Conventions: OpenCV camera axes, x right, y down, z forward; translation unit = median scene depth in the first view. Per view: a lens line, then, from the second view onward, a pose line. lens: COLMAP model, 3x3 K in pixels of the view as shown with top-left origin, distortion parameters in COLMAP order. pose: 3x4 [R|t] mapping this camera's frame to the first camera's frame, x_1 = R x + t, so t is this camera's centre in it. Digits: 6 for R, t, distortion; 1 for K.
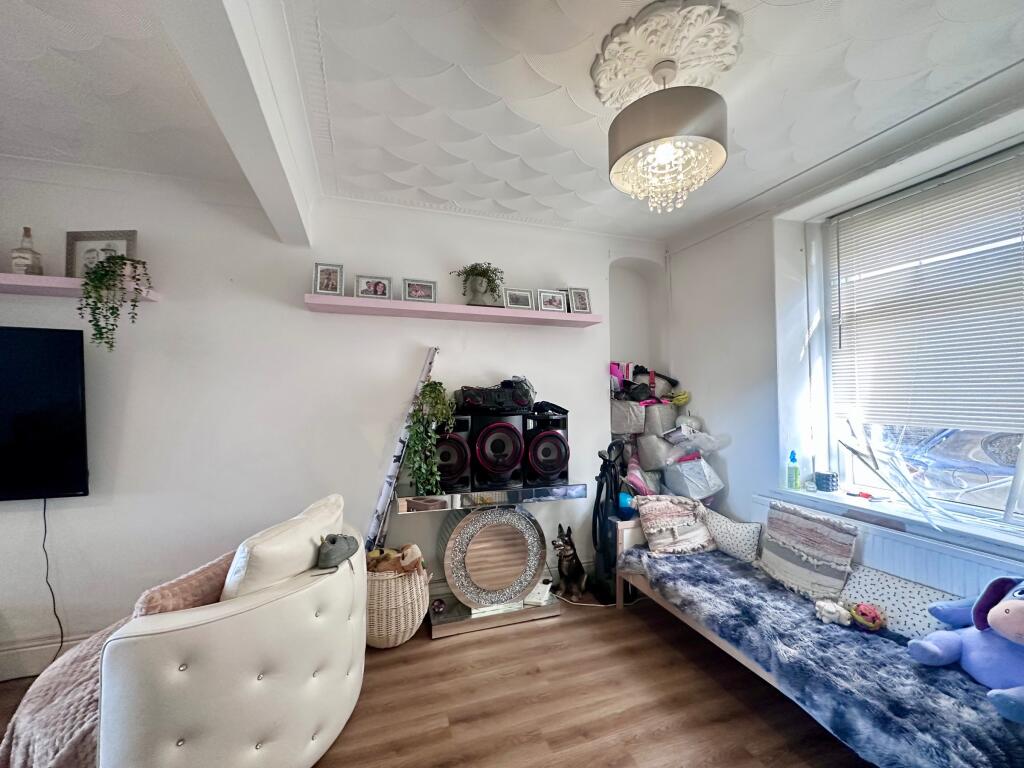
lens RADIAL K [[408.6, 0, 512.0], [0, 408.6, 383.7], [0, 0, 1]] dist [-0.002261, 0.000174]
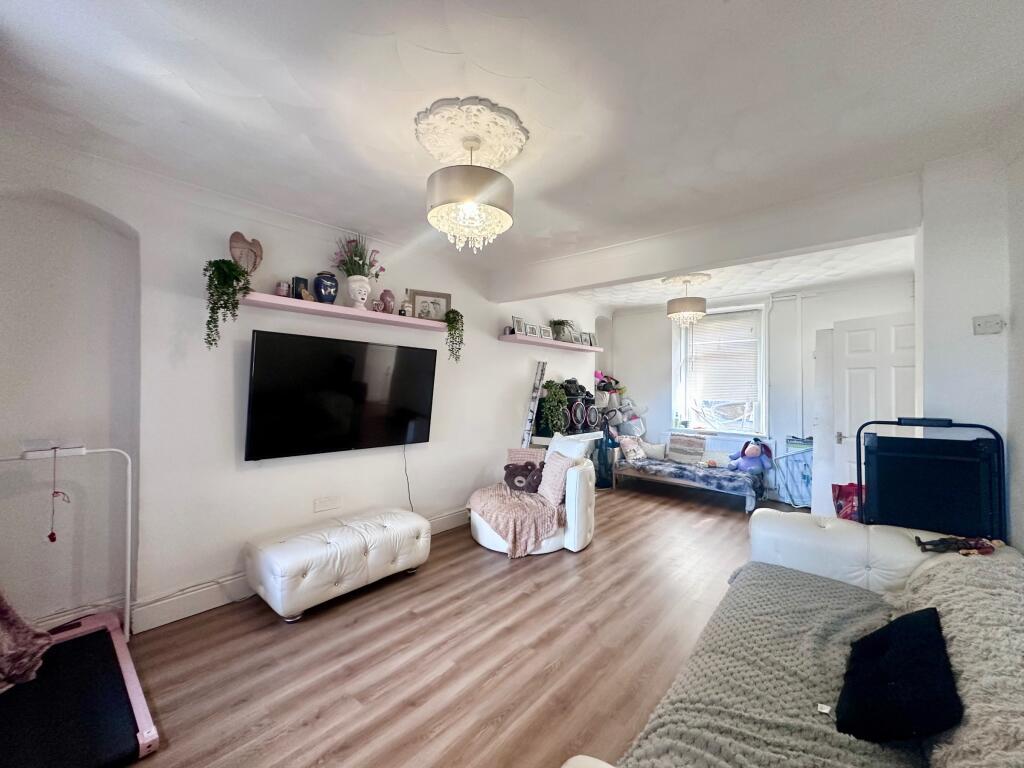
lens RADIAL K [[408.6, 0, 512.0], [0, 408.6, 383.7], [0, 0, 1]] dist [-0.002261, 0.000174]
pose [[0.867423, 0.016264, 0.497305, -1.514040], [-0.025987, 0.999582, 0.012637, -0.009856], [-0.496892, -0.023886, 0.867484, -0.678603]]
